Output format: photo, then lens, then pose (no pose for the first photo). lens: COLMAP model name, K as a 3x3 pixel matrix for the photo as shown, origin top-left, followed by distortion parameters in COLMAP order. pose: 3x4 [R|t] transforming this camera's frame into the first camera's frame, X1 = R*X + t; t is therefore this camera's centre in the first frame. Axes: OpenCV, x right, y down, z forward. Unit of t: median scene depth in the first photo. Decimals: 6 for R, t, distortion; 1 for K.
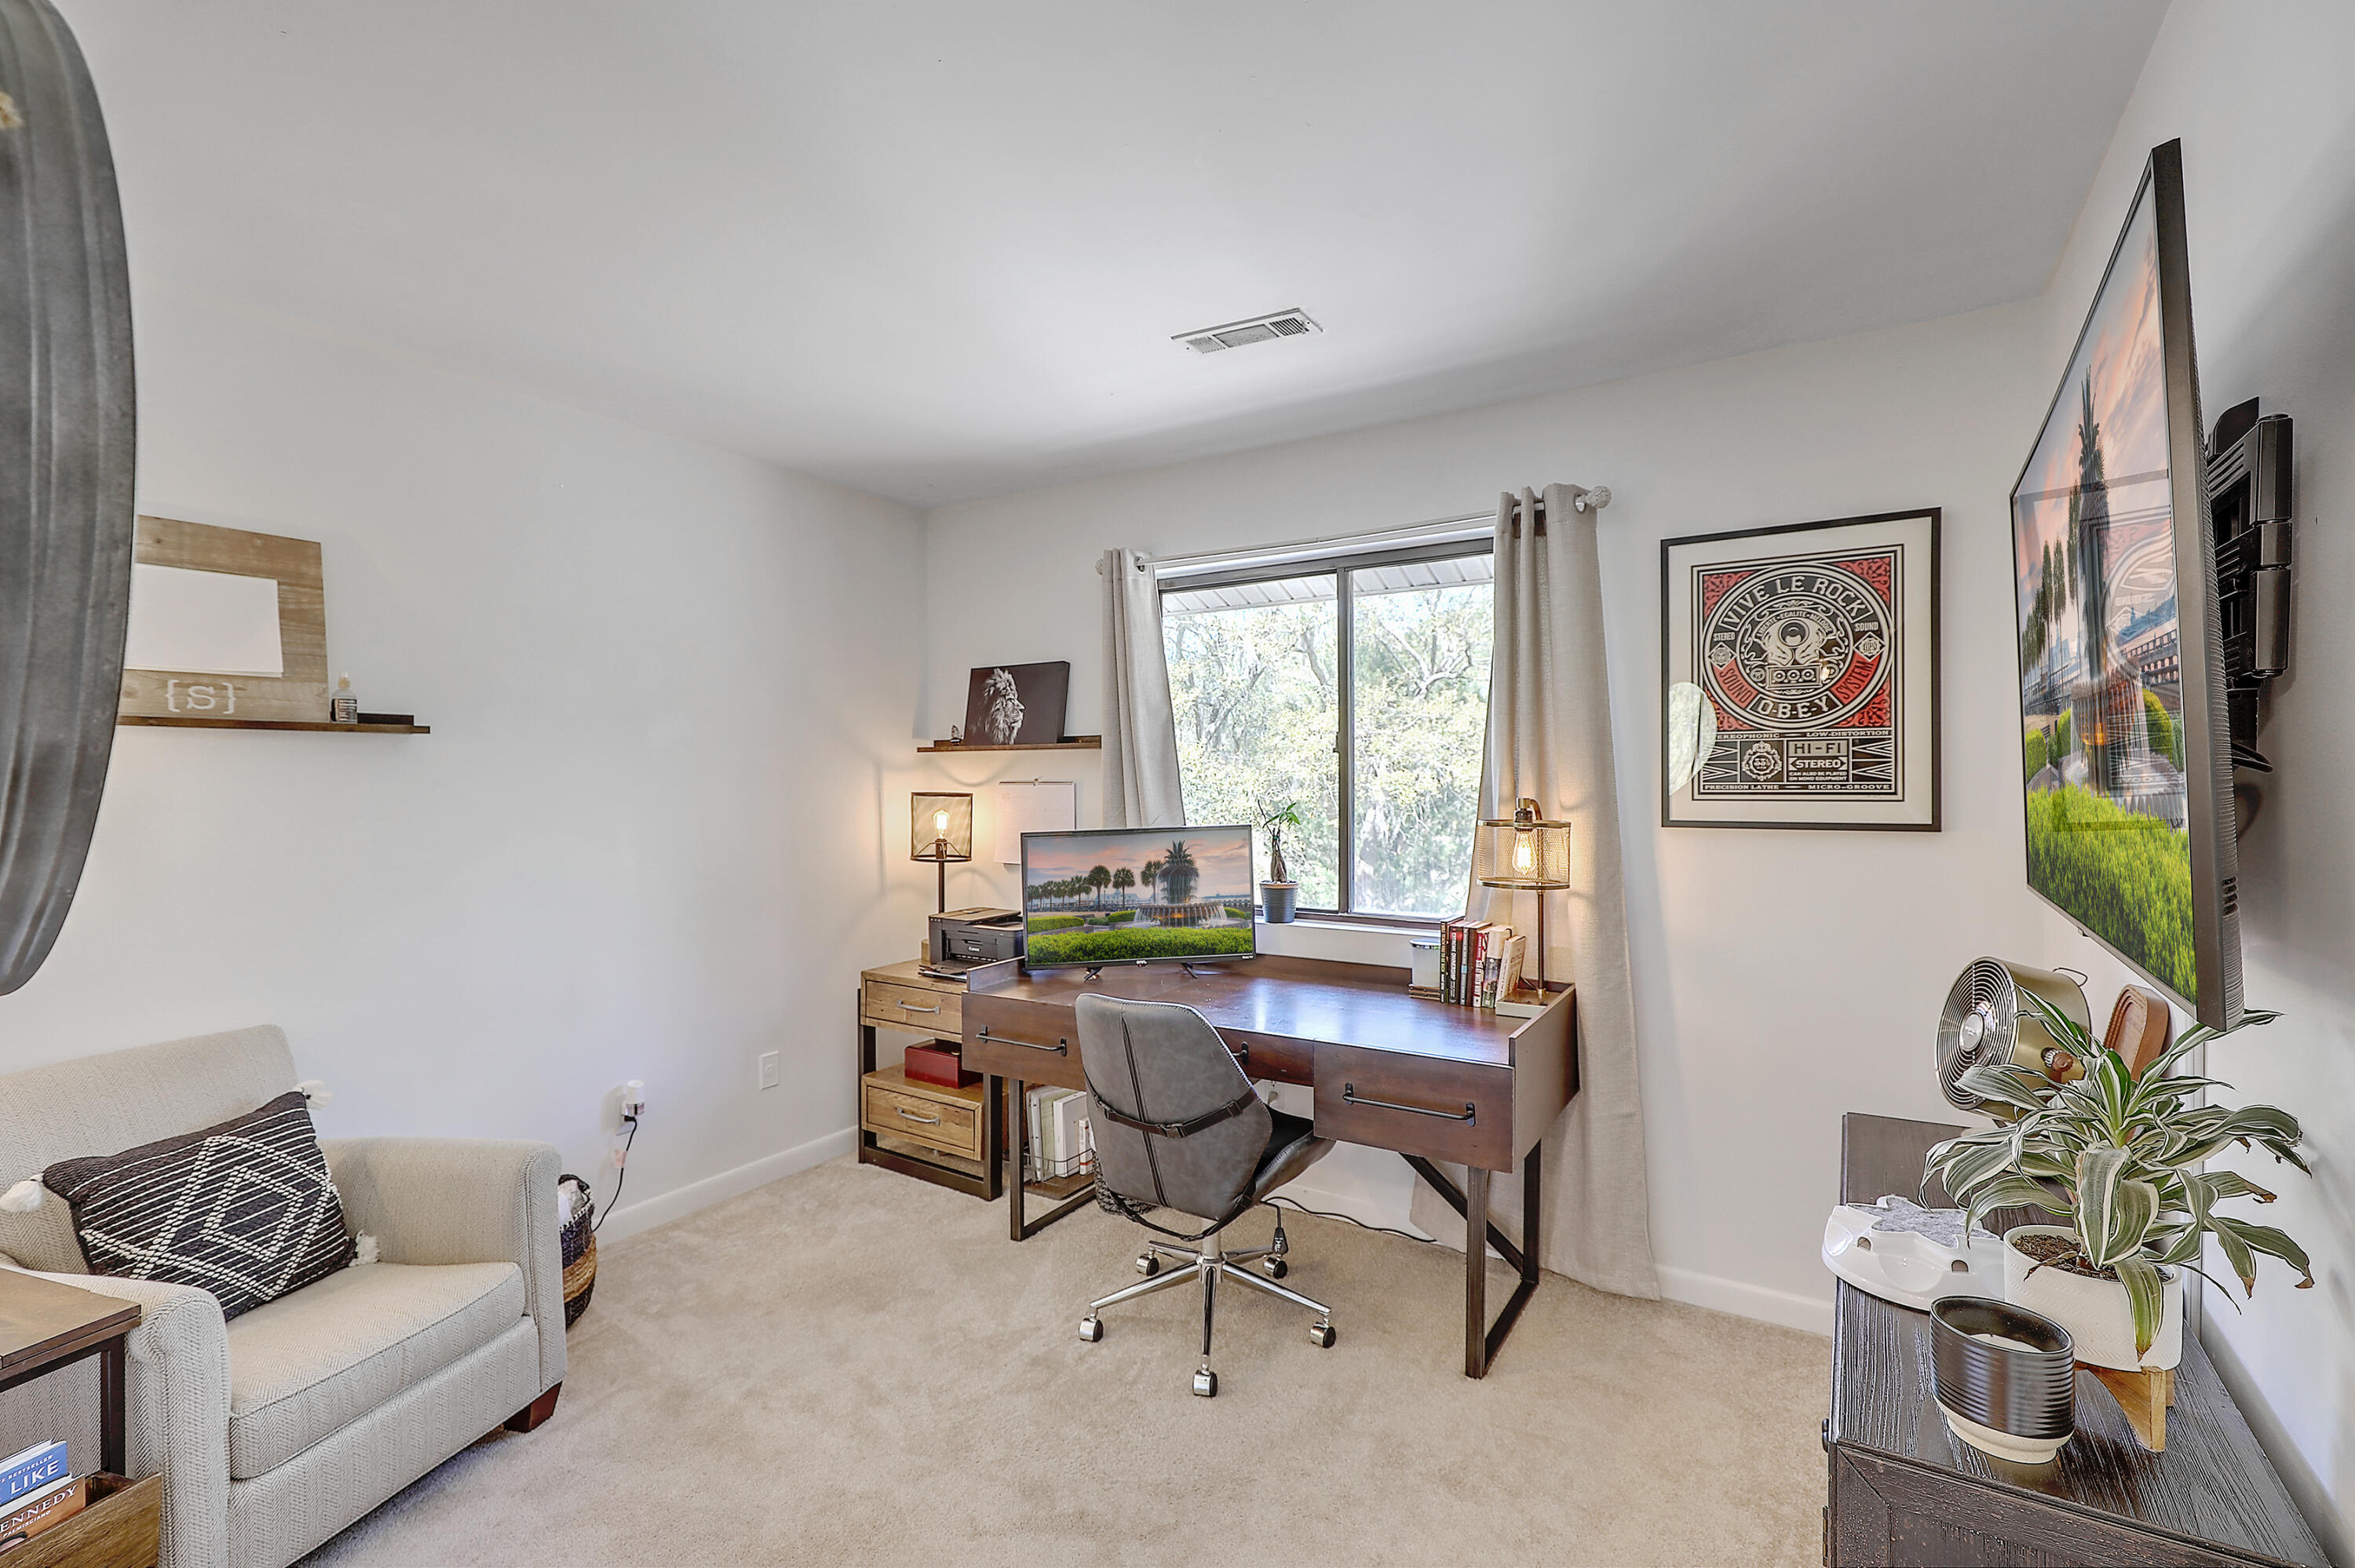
lens RADIAL K [[1061.5, 0, 1189.0], [0, 1061.5, 790.0], [0, 0, 1]] dist [-0.001359, 0.000542]
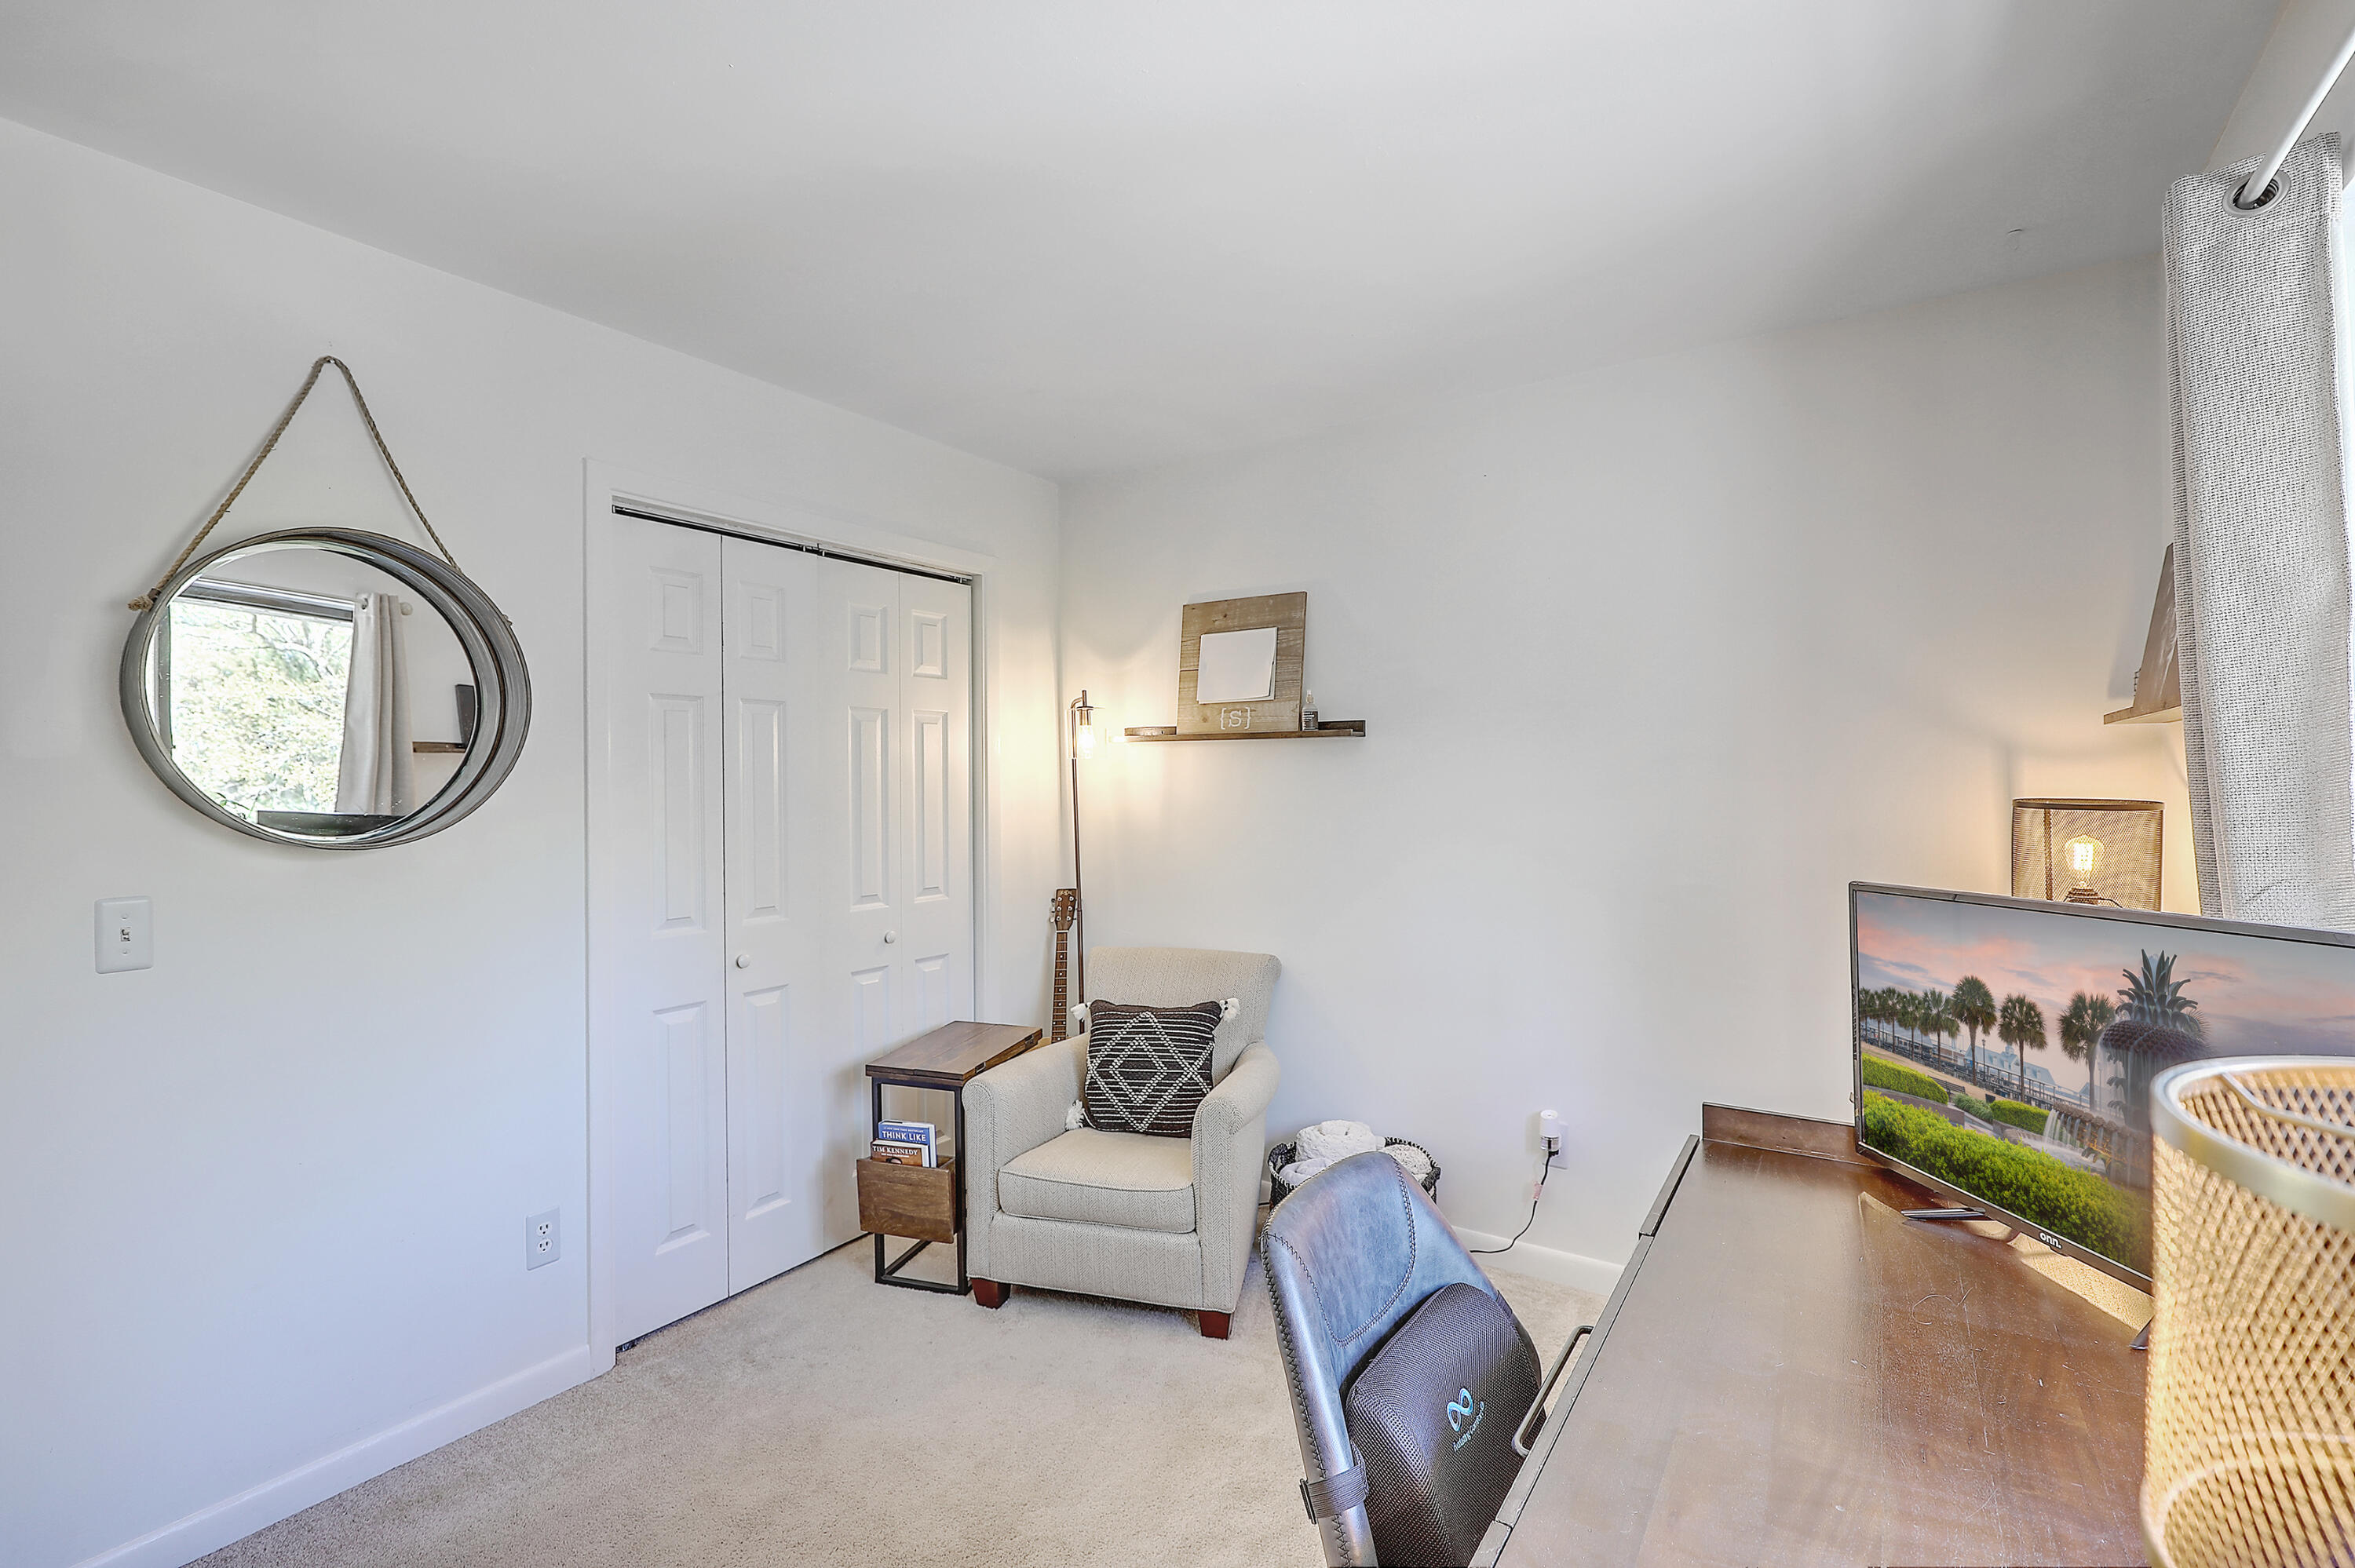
lens RADIAL K [[1061.5, 0, 1188.0], [0, 1061.5, 794.1], [0, 0, 1]] dist [-0.001359, 0.000542]
pose [[-0.059956, 0.023803, -0.997917, 0.502760], [-0.000184, 0.999715, 0.023857, -0.018907], [0.998201, 0.001614, -0.059934, 0.984472]]
